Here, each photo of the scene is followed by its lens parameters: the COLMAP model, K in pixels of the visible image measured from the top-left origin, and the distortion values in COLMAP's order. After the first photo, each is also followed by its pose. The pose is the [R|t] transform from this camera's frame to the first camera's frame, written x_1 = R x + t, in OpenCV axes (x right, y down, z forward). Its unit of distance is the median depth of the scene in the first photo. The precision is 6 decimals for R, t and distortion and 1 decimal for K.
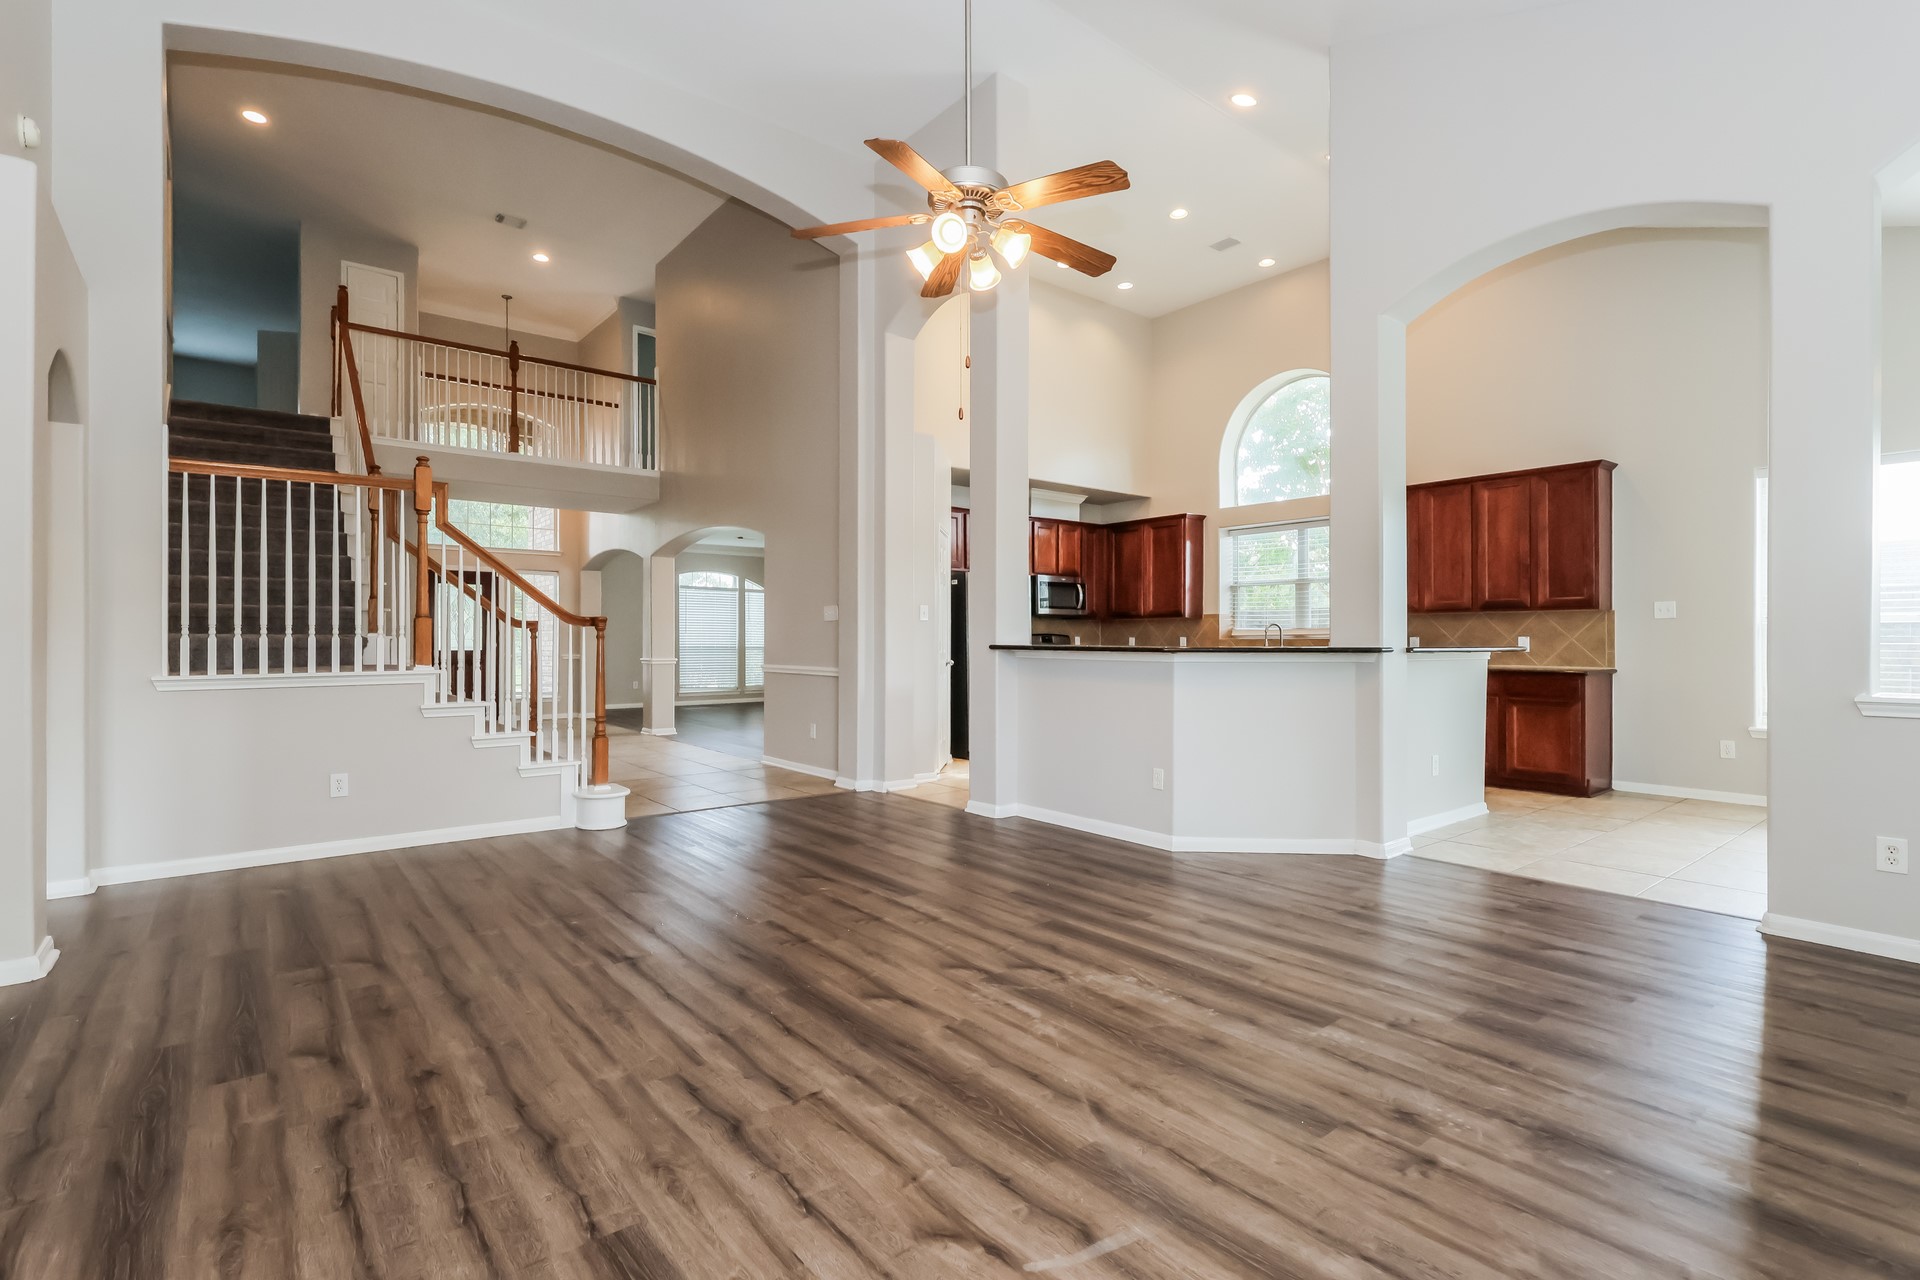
lens RADIAL K [[899.2, 0, 962.1], [0, 899.2, 642.2], [0, 0, 1]] dist [-0.019544, 0.000535]
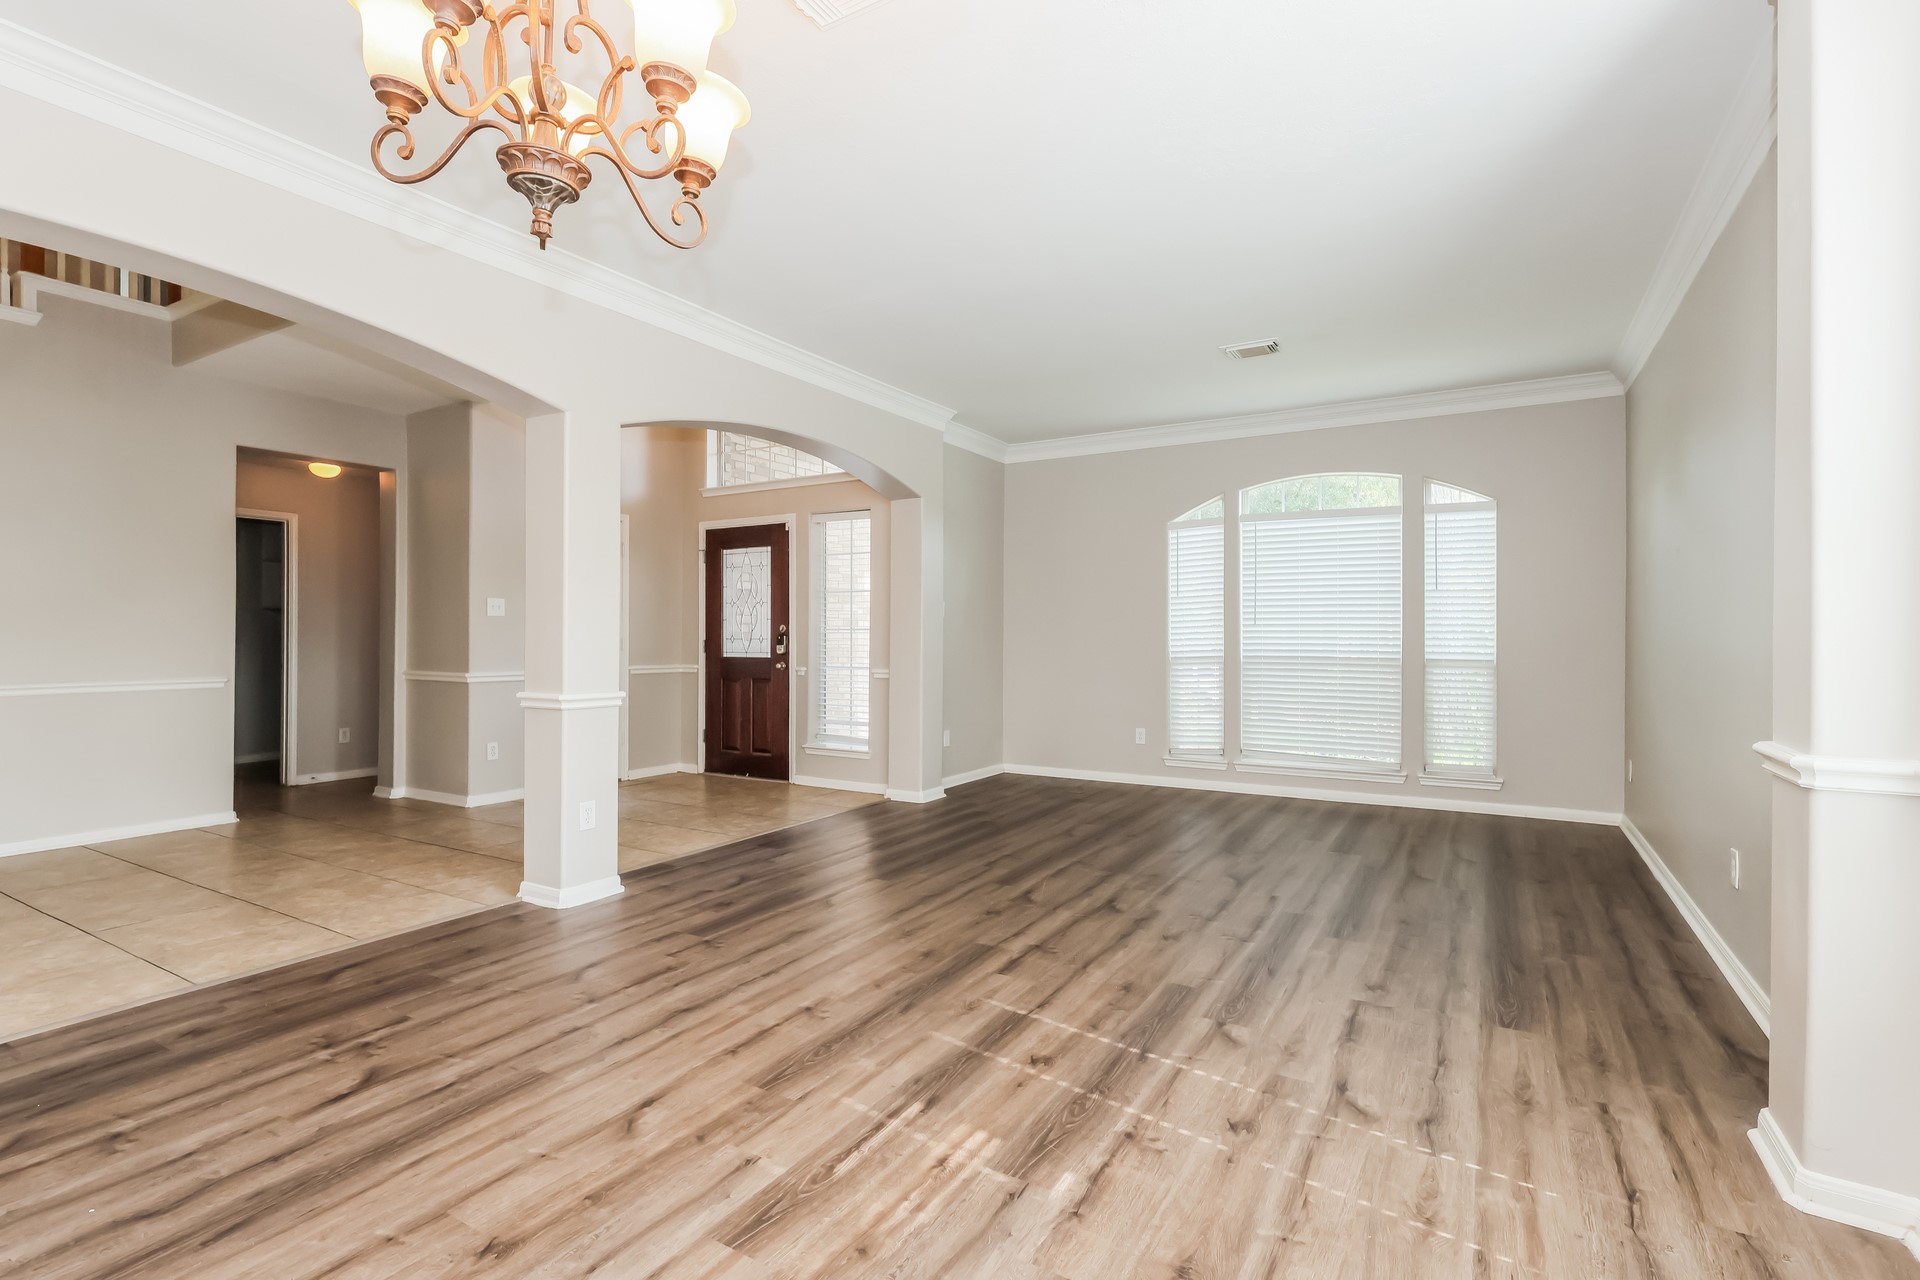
lens RADIAL K [[899.2, 0, 962.1], [0, 899.2, 637.8], [0, 0, 1]] dist [-0.019544, 0.000535]
pose [[0.356236, -0.004961, -0.934383, 0.038716], [0.002154, 0.999988, -0.004488, -0.002630], [0.934394, -0.000413, 0.356242, 0.685830]]
